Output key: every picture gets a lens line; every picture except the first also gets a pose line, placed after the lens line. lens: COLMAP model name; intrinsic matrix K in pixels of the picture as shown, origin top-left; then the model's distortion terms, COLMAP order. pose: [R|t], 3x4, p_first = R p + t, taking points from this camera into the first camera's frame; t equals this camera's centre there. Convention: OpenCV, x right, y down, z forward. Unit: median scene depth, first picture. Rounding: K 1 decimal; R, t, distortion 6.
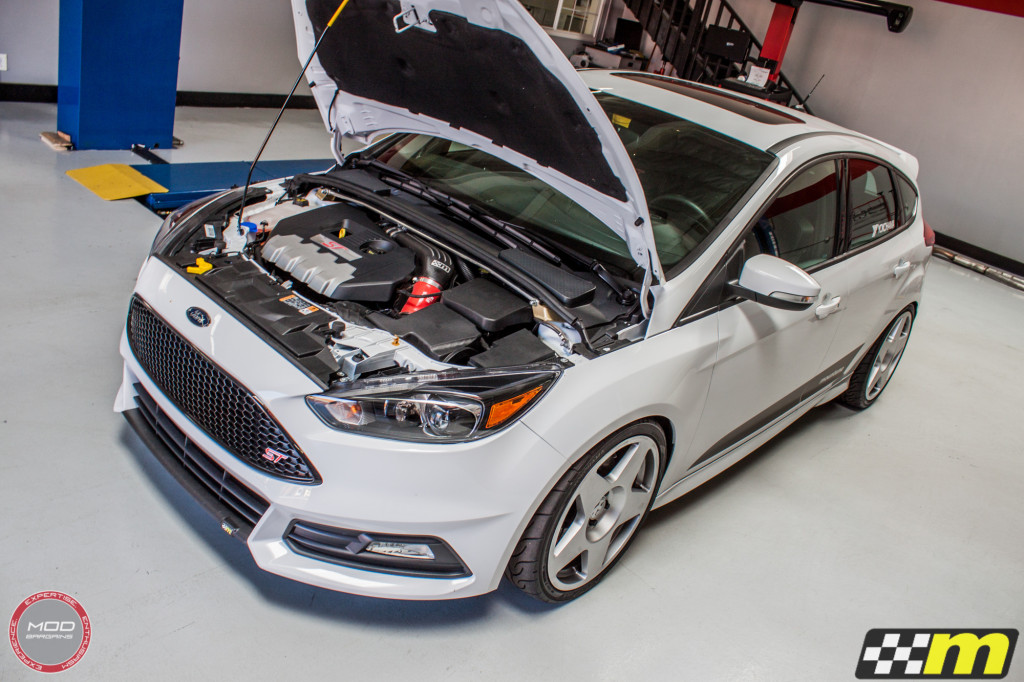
lens RADIAL K [[847.6, 0, 519.5], [0, 847.6, 342.0], [0, 0, 1]] dist [-0.155692, 0.128836]
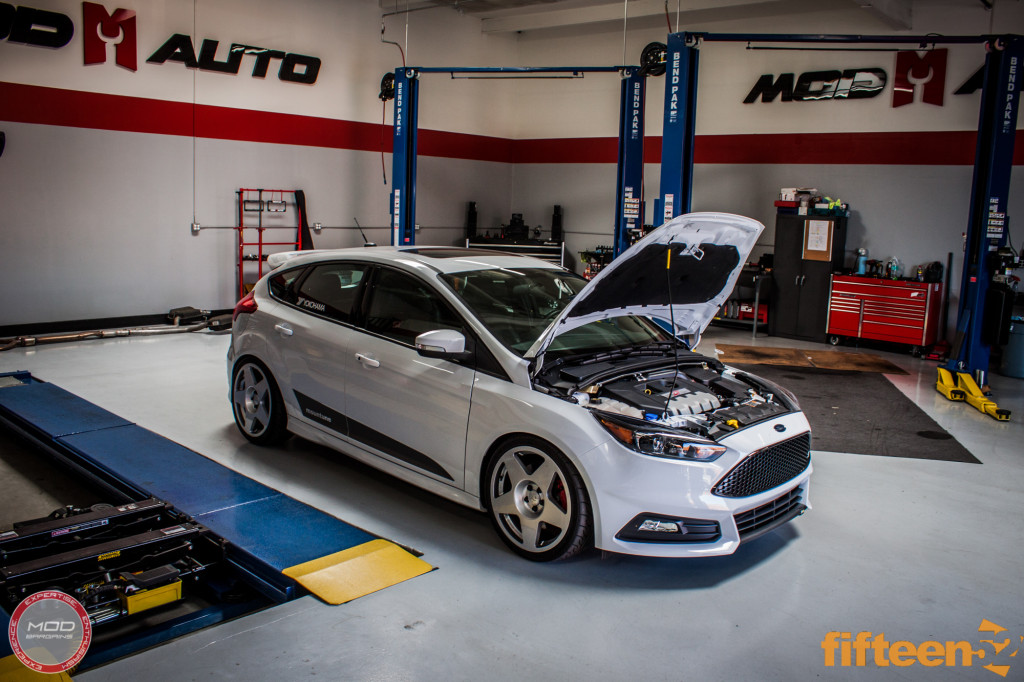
lens RADIAL K [[847.6, 0, 515.2], [0, 847.6, 343.6], [0, 0, 1]] dist [-0.155692, 0.128836]
pose [[0.029927, -0.369014, 0.928942, -1.715504], [0.374150, 0.865930, 0.331930, -0.857373], [-0.926885, 0.337630, 0.163981, 0.980434]]
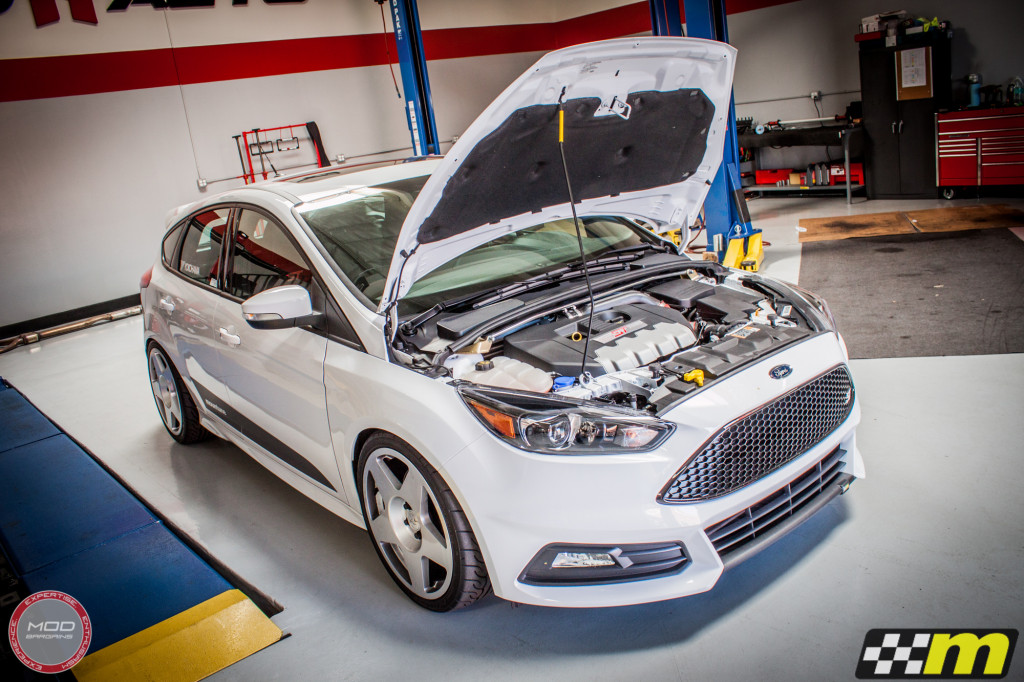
lens RADIAL K [[847.6, 0, 518.6], [0, 847.6, 343.9], [0, 0, 1]] dist [-0.155692, 0.128836]
pose [[0.108424, -0.480323, 0.870364, -1.165358], [0.546444, 0.760187, 0.351447, -0.544955], [-0.830447, 0.437500, 0.344892, 0.737473]]
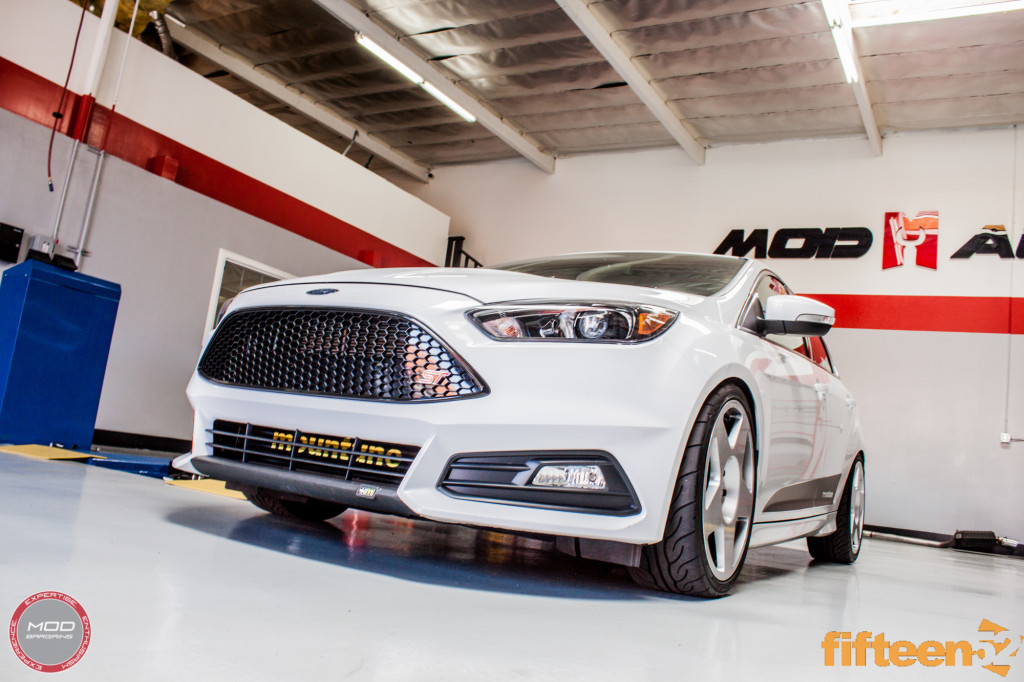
lens RADIAL K [[847.6, 0, 511.8], [0, 847.6, 339.4], [0, 0, 1]] dist [-0.155692, 0.128836]
pose [[0.975025, -0.063489, 0.212827, -0.319524], [0.161845, 0.859347, -0.485107, 0.454020], [-0.152093, 0.507436, 0.848160, 0.116231]]
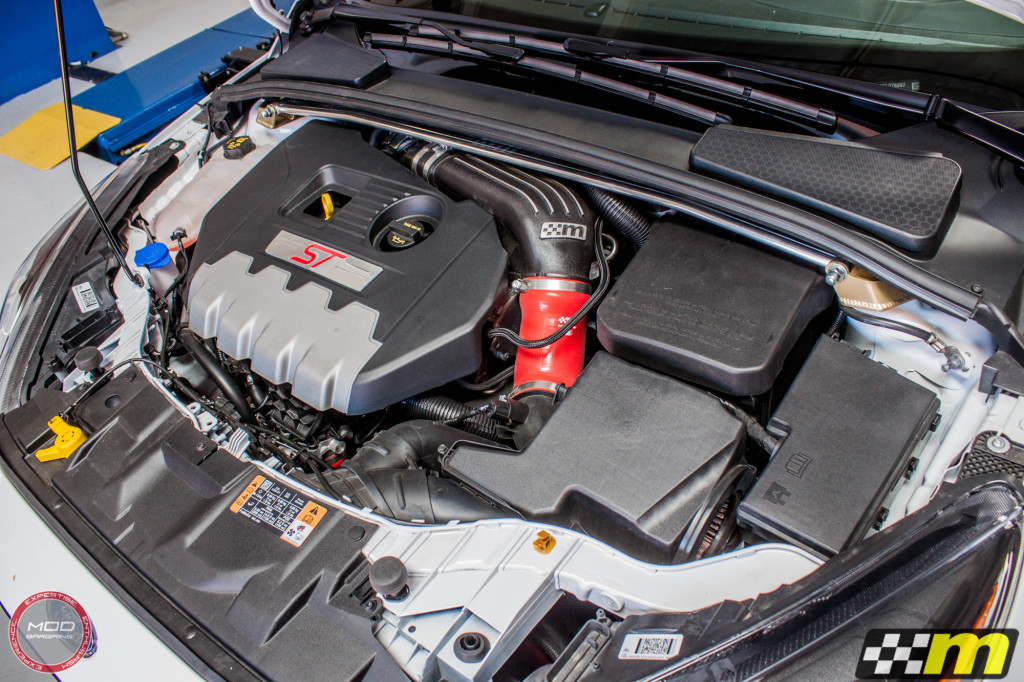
lens RADIAL K [[847.6, 0, 516.0], [0, 847.6, 346.1], [0, 0, 1]] dist [-0.155692, 0.128836]
pose [[0.932219, -0.307194, -0.191311, -0.050658], [0.351130, 0.895749, 0.272655, -0.155220], [0.087609, -0.321349, 0.942899, 0.568214]]
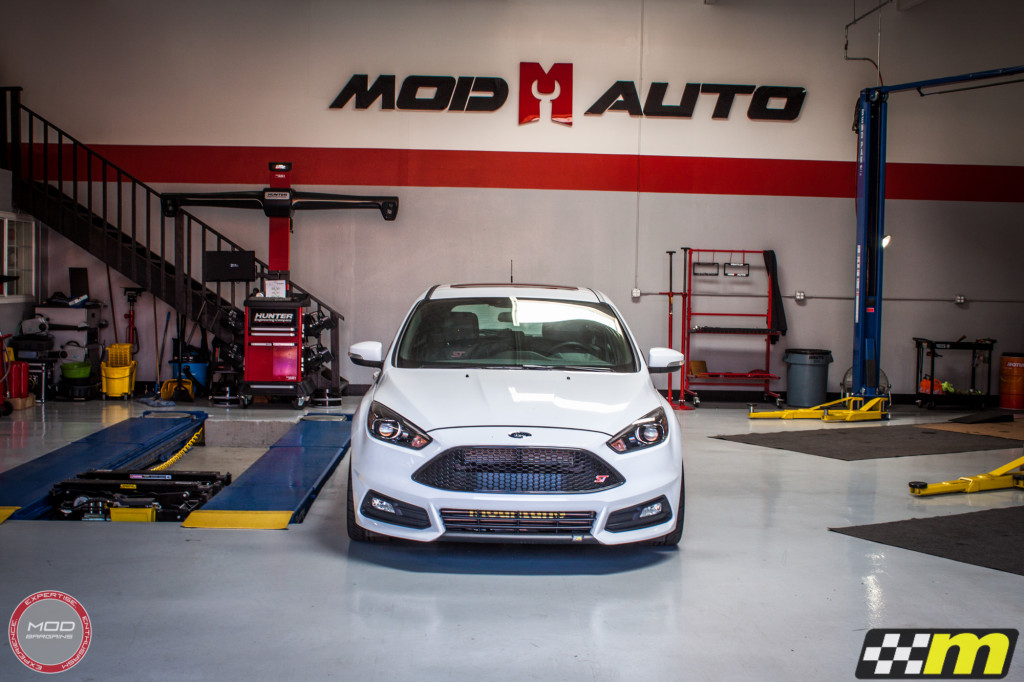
lens RADIAL K [[1263.3, 0, 512.6], [0, 1263.3, 349.0], [0, 0, 1]] dist [-0.082470, 0.000000]
pose [[0.715282, -0.240136, 0.656282, -1.804835], [0.403416, 0.908718, -0.107180, 0.073446], [-0.570637, 0.341418, 0.746865, -0.933571]]
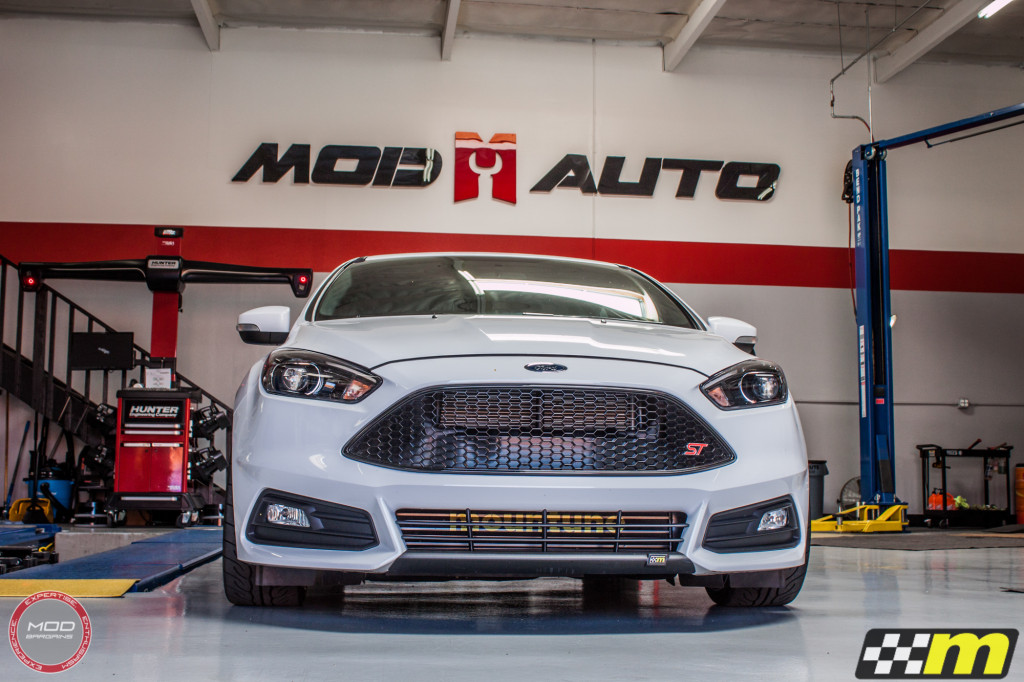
lens RADIAL K [[1229.7, 0, 513.9], [0, 1229.7, 342.6], [0, 0, 1]] dist [-0.070473, 0.000000]
pose [[0.660436, -0.127465, 0.739985, -1.237591], [0.423214, 0.877232, -0.226612, 0.214696], [-0.620253, 0.462835, 0.633300, 0.071461]]
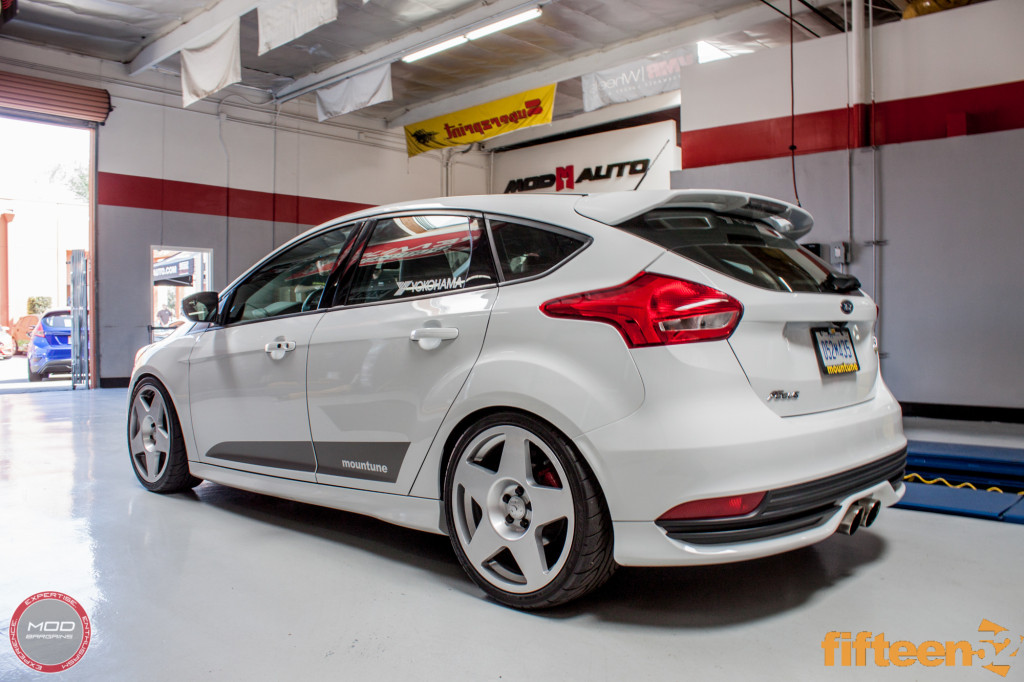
lens RADIAL K [[847.6, 0, 511.0], [0, 847.6, 341.0], [0, 0, 1]] dist [-0.155692, 0.128836]
pose [[0.975056, -0.219449, -0.033284, 1.711357], [0.187894, 0.895905, -0.402555, 4.180808], [0.118159, 0.386260, 0.914791, -5.689360]]
